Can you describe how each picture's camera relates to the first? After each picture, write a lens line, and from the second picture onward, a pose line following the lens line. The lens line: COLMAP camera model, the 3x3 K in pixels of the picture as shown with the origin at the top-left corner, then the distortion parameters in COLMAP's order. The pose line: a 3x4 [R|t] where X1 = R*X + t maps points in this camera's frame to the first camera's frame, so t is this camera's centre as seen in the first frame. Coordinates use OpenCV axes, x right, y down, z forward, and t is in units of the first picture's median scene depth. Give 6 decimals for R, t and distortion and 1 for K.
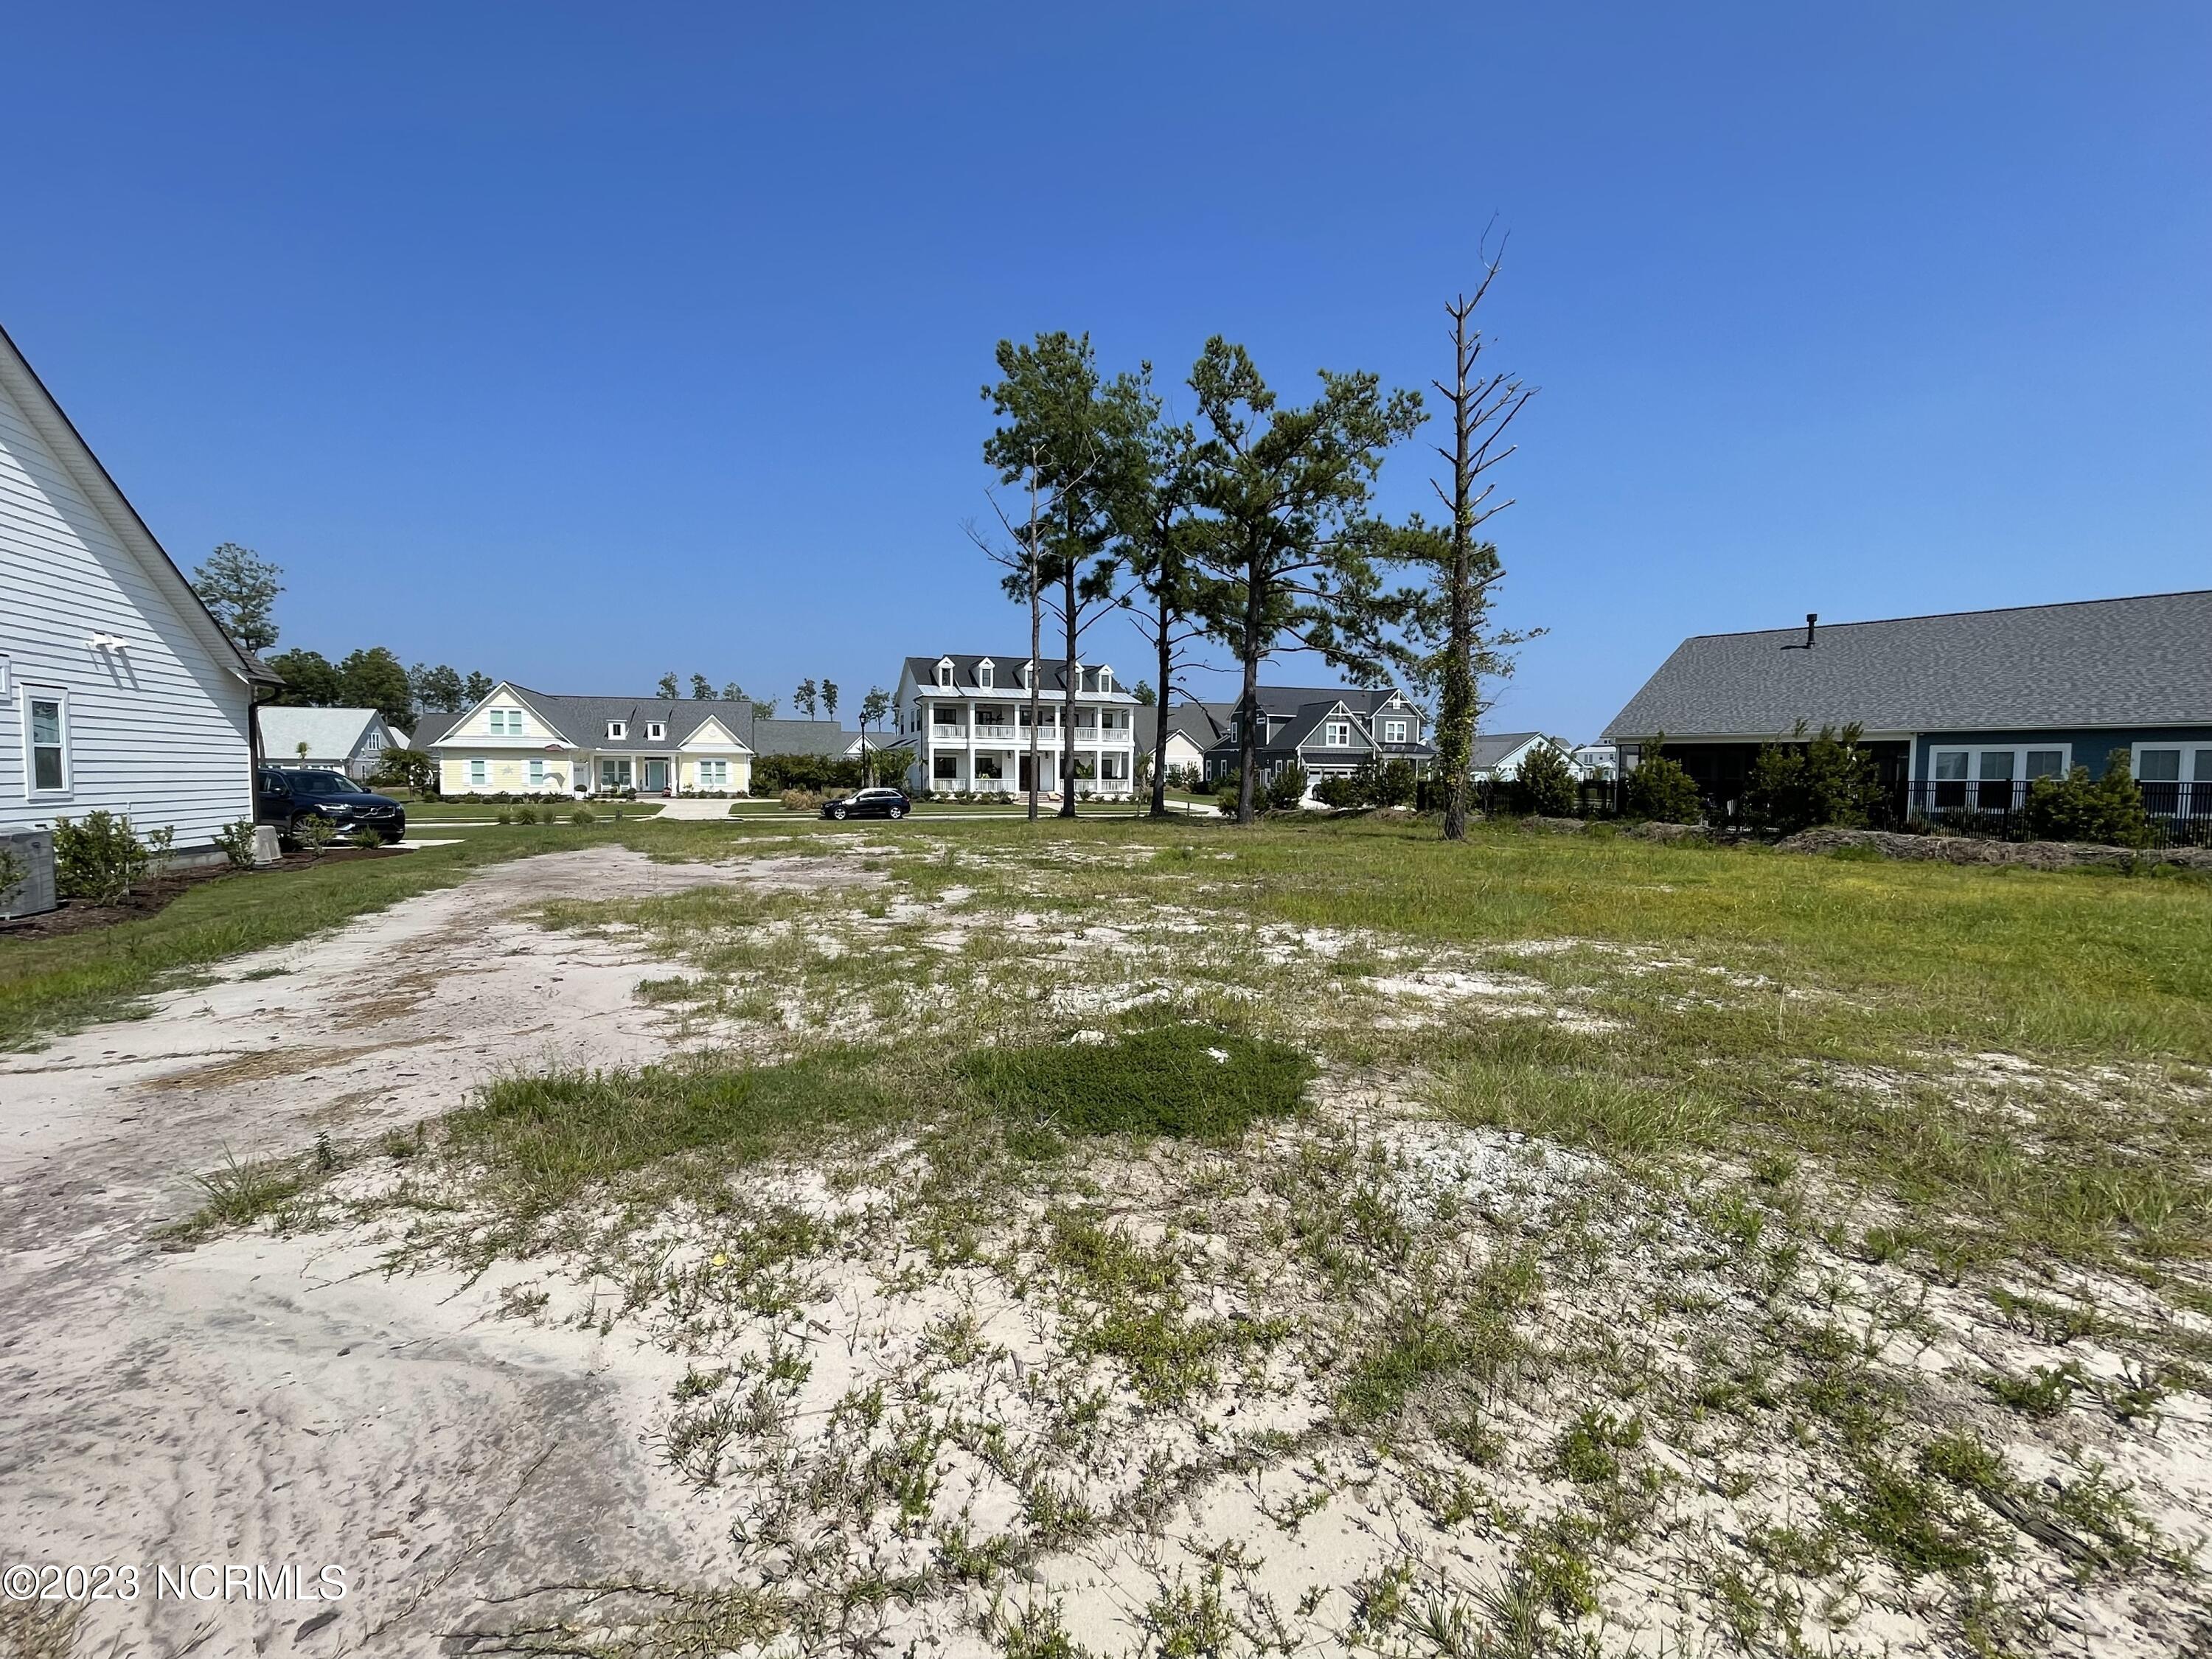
lens RADIAL K [[995.4, 0, 1104.4], [0, 995.4, 825.3], [0, 0, 1]] dist [0.003733, 0.005210]
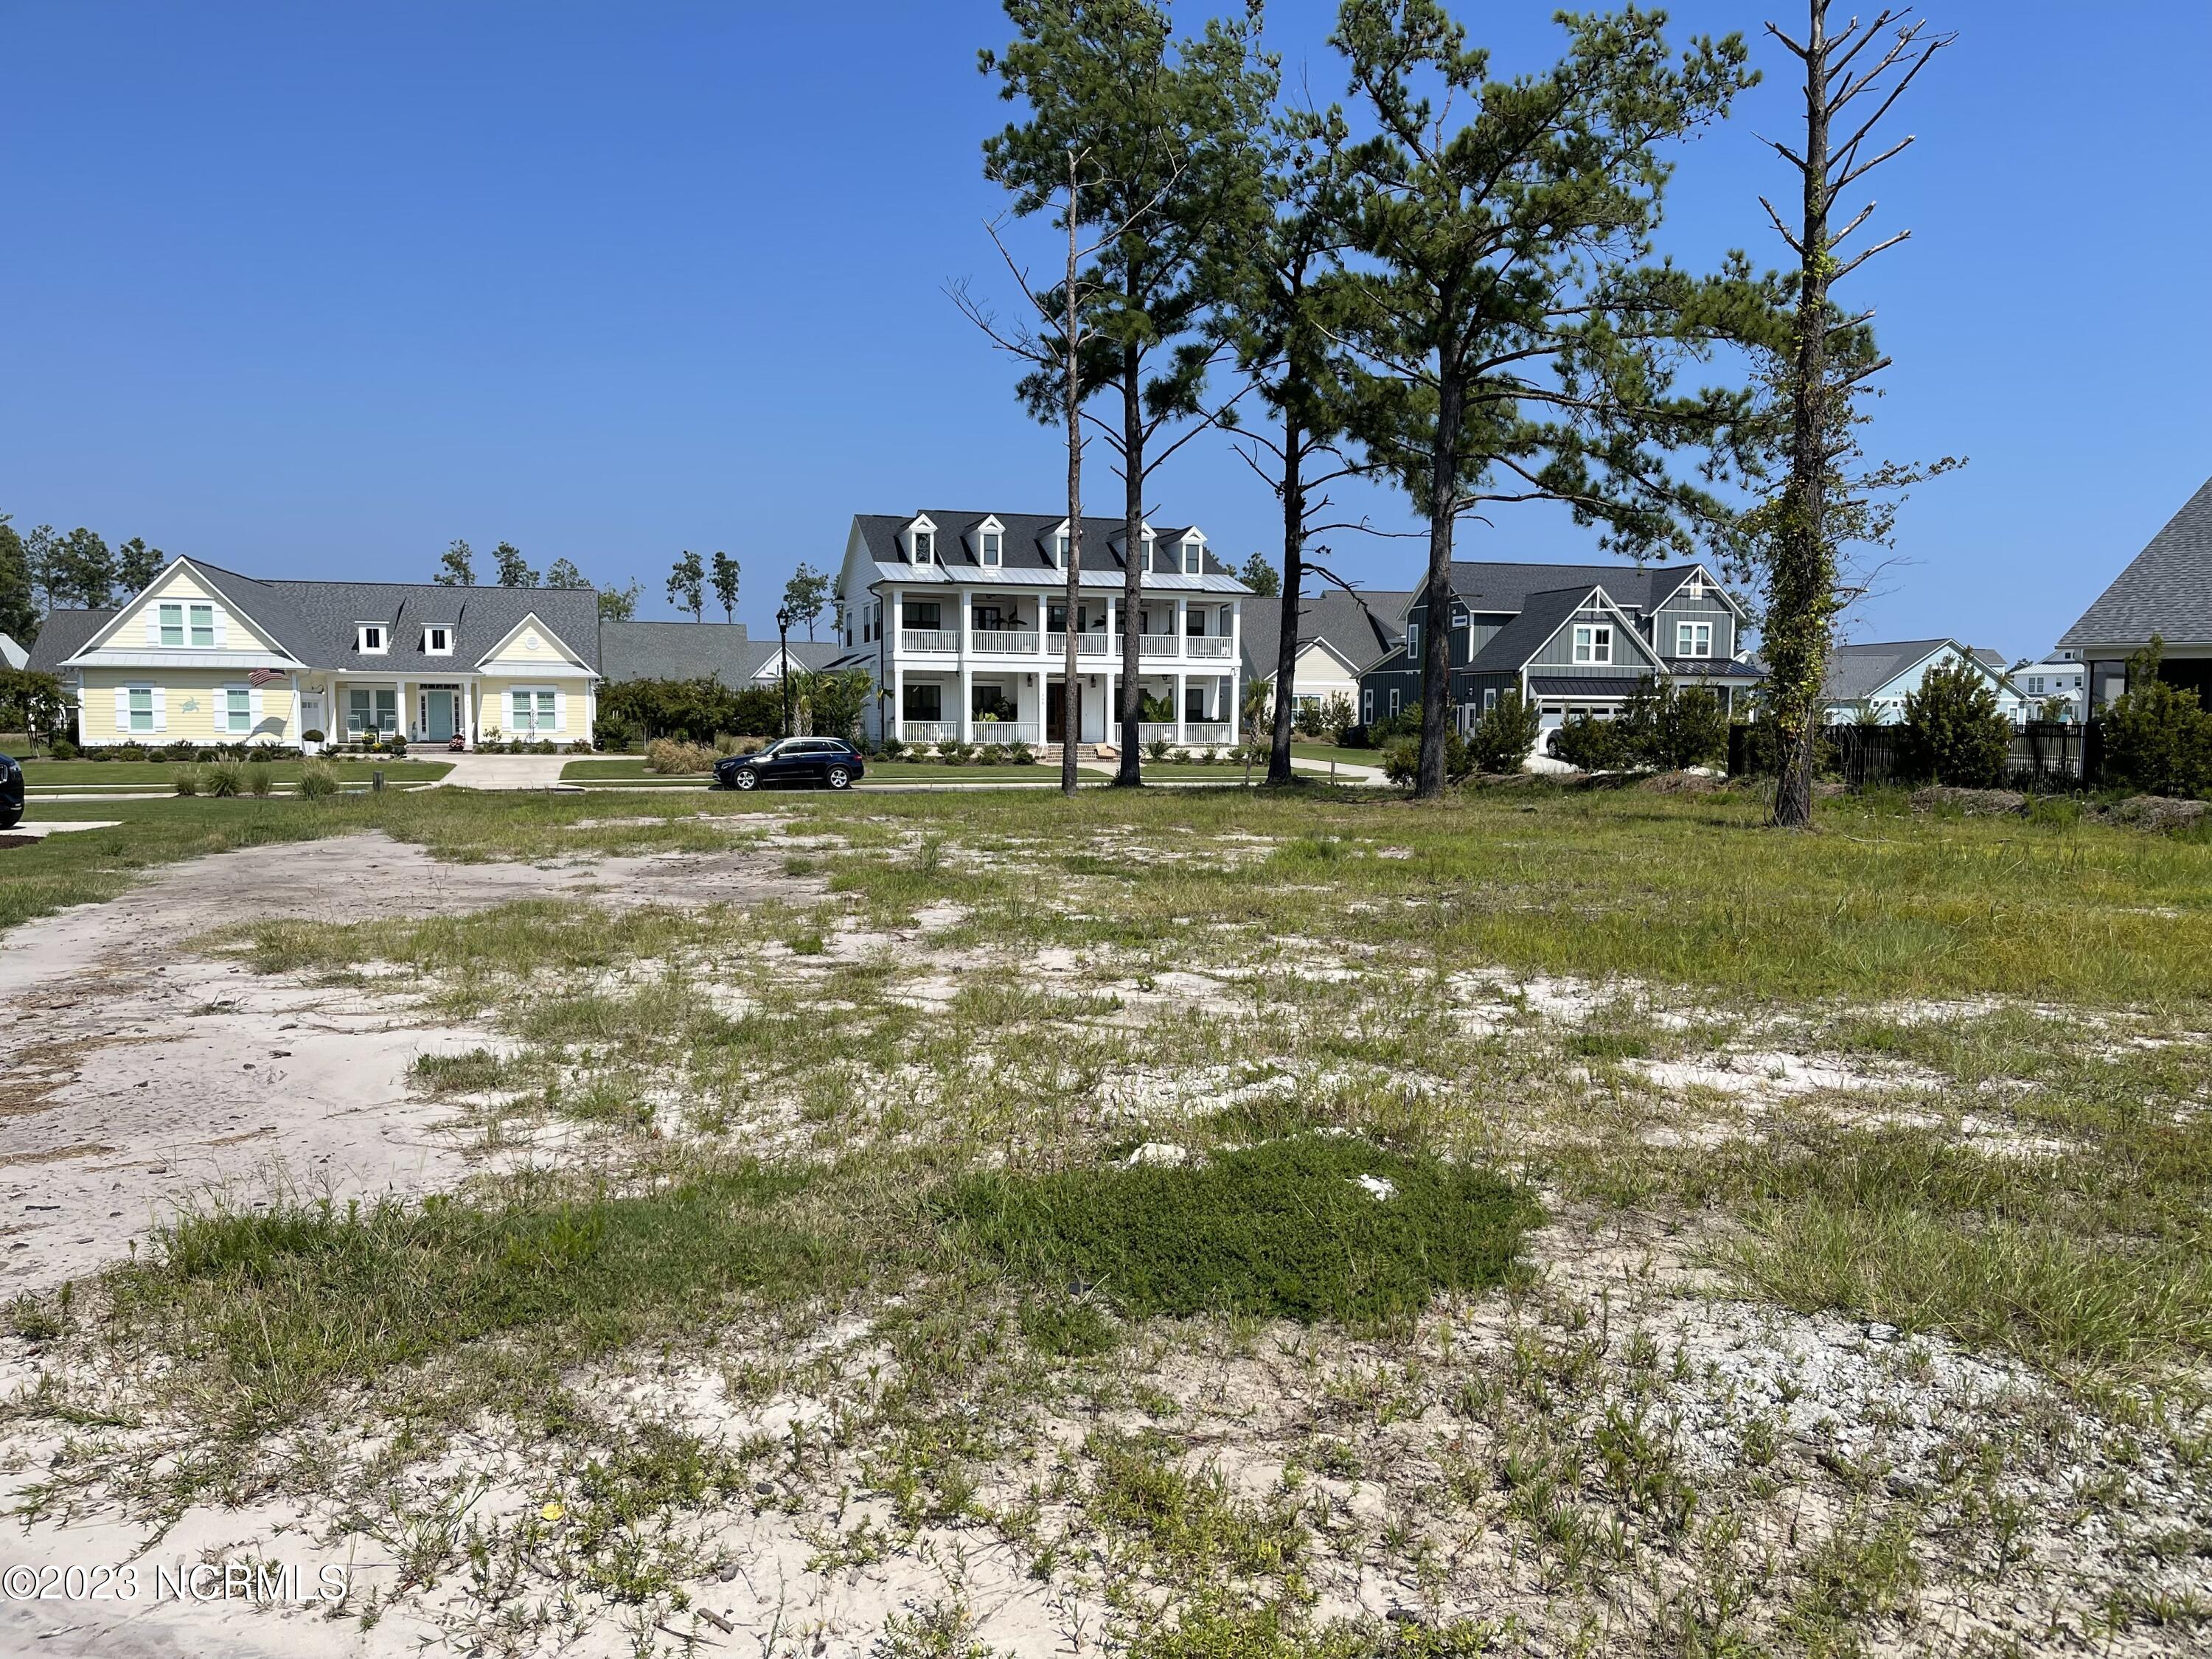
lens RADIAL K [[1696.5, 0, 1123.1], [0, 1696.5, 849.1], [0, 0, 1]] dist [0.055441, -0.032376]
pose [[0.999154, 0.002912, -0.041022, 0.003389], [-0.001711, 0.999569, 0.029292, -0.000759], [0.041089, -0.029197, 0.998729, -0.015639]]
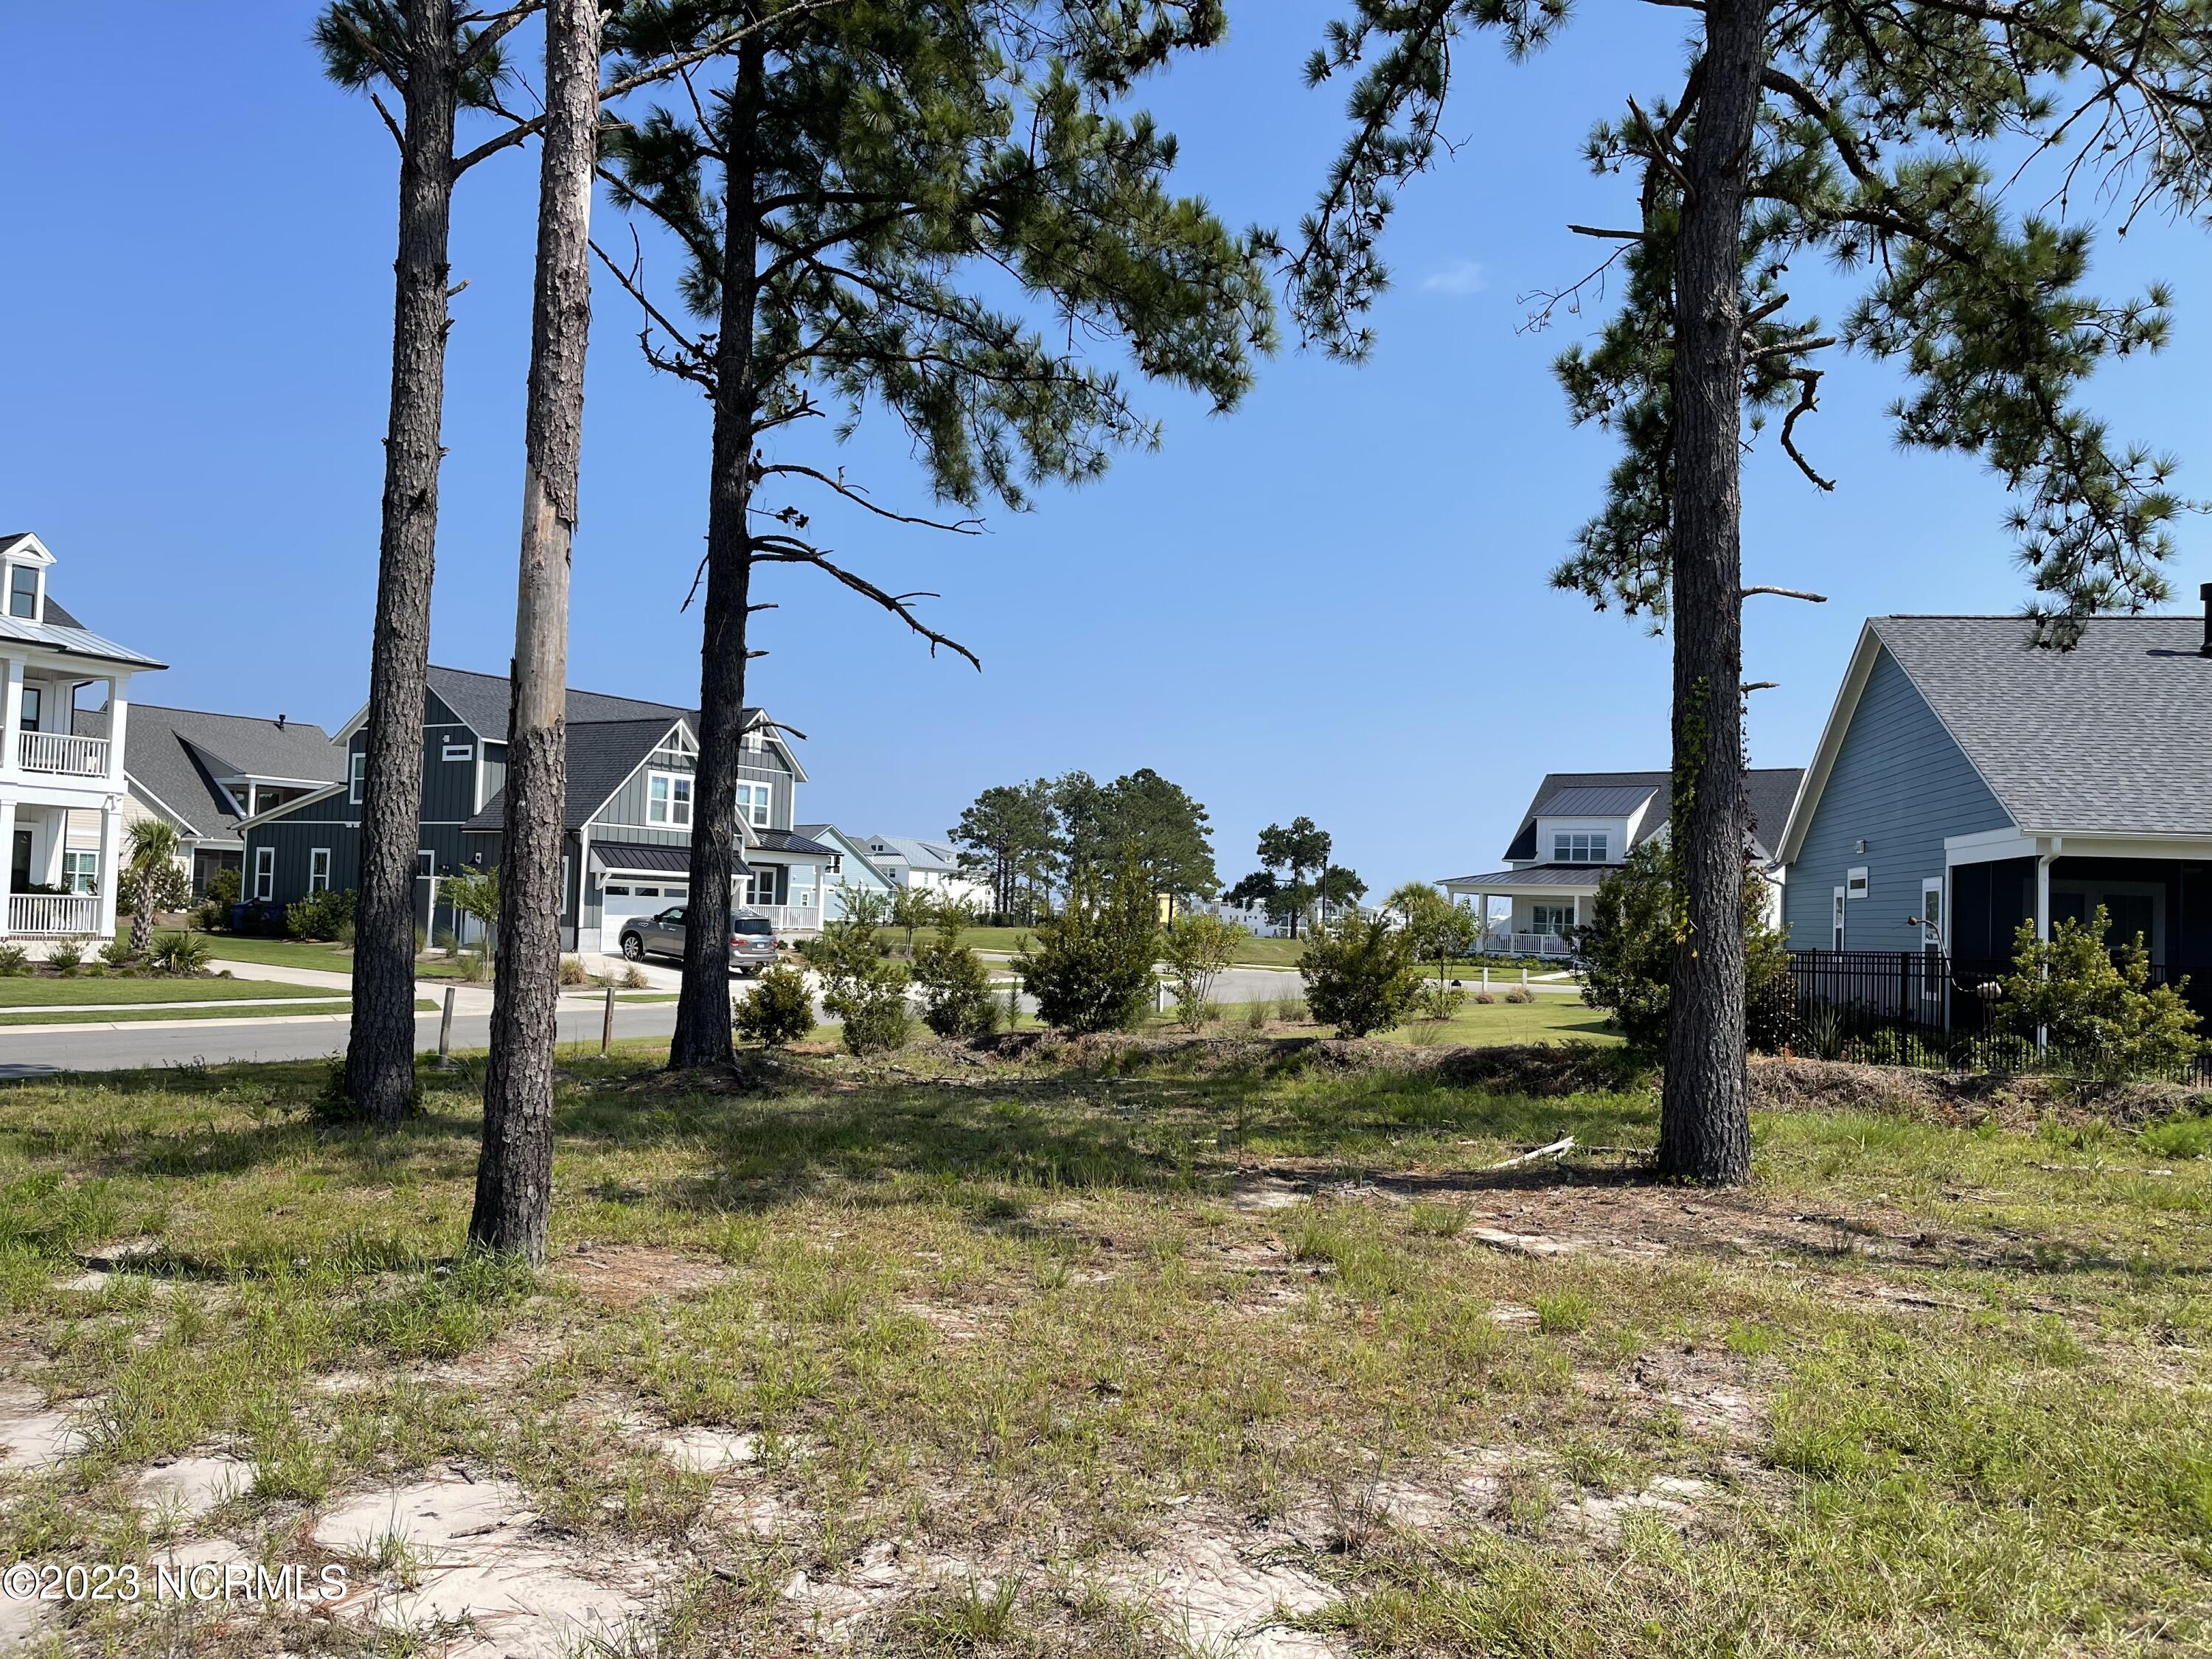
lens RADIAL K [[1696.5, 0, 1102.3], [0, 1696.5, 828.5], [0, 0, 1]] dist [0.055441, -0.032376]
pose [[0.779587, 0.055242, 0.623853, -0.127173], [-0.000822, 0.996192, -0.087185, -0.033991], [-0.626294, 0.067455, 0.776663, 0.647515]]
